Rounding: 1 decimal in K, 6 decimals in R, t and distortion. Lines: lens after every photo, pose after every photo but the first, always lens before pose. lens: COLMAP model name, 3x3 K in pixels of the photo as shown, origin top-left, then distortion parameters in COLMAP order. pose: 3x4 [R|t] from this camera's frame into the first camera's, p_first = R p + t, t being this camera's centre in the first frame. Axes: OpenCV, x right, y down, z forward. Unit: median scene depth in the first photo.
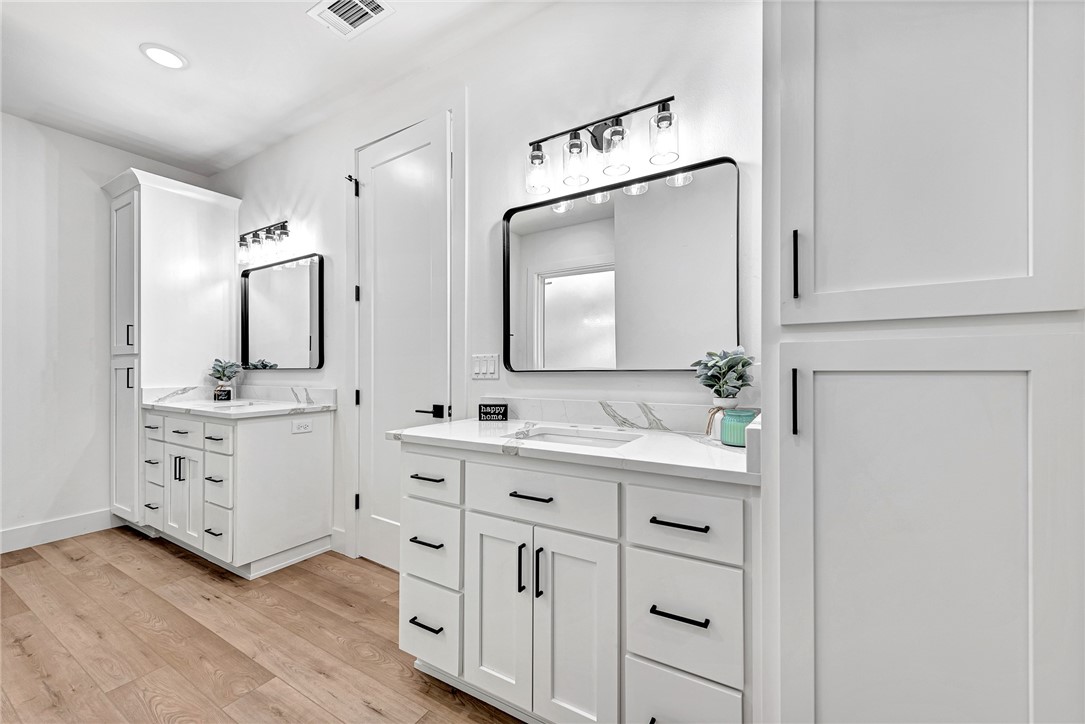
lens RADIAL K [[432.9, 0, 536.7], [0, 432.9, 363.7], [0, 0, 1]] dist [0.013350, -0.002923]
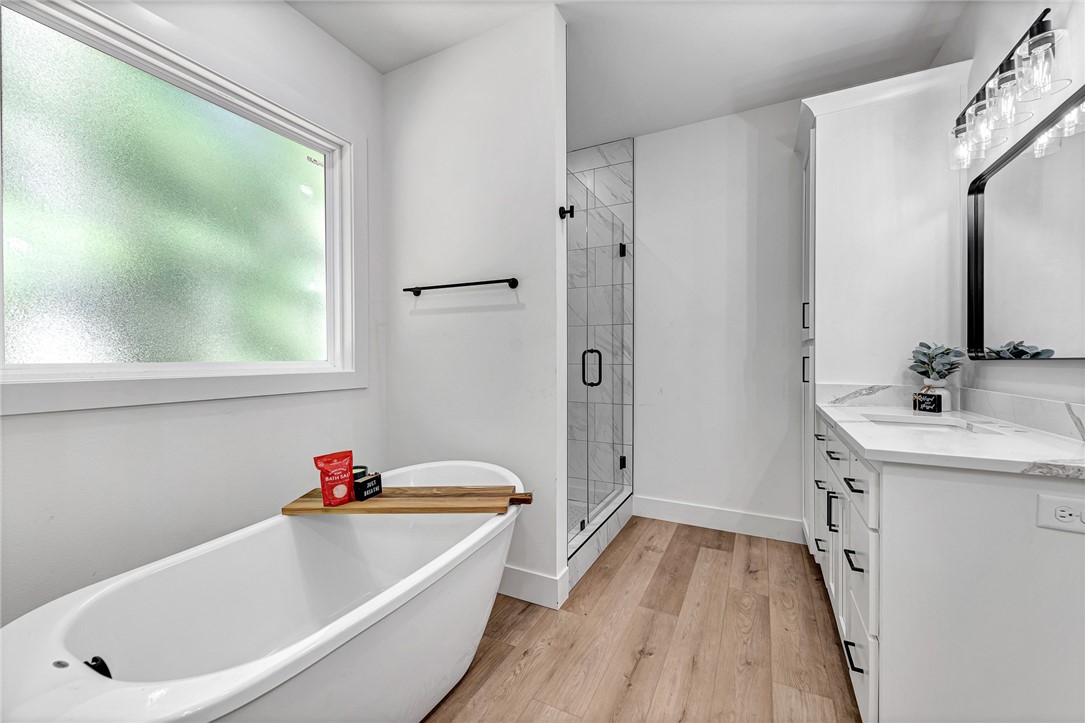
lens RADIAL K [[432.9, 0, 545.5], [0, 432.9, 360.5], [0, 0, 1]] dist [0.013350, -0.002923]
pose [[0.093439, 0.005222, -0.995611, -0.172135], [0.007966, 0.999950, 0.005992, 0.006553], [0.995593, -0.008491, 0.093393, 0.420160]]
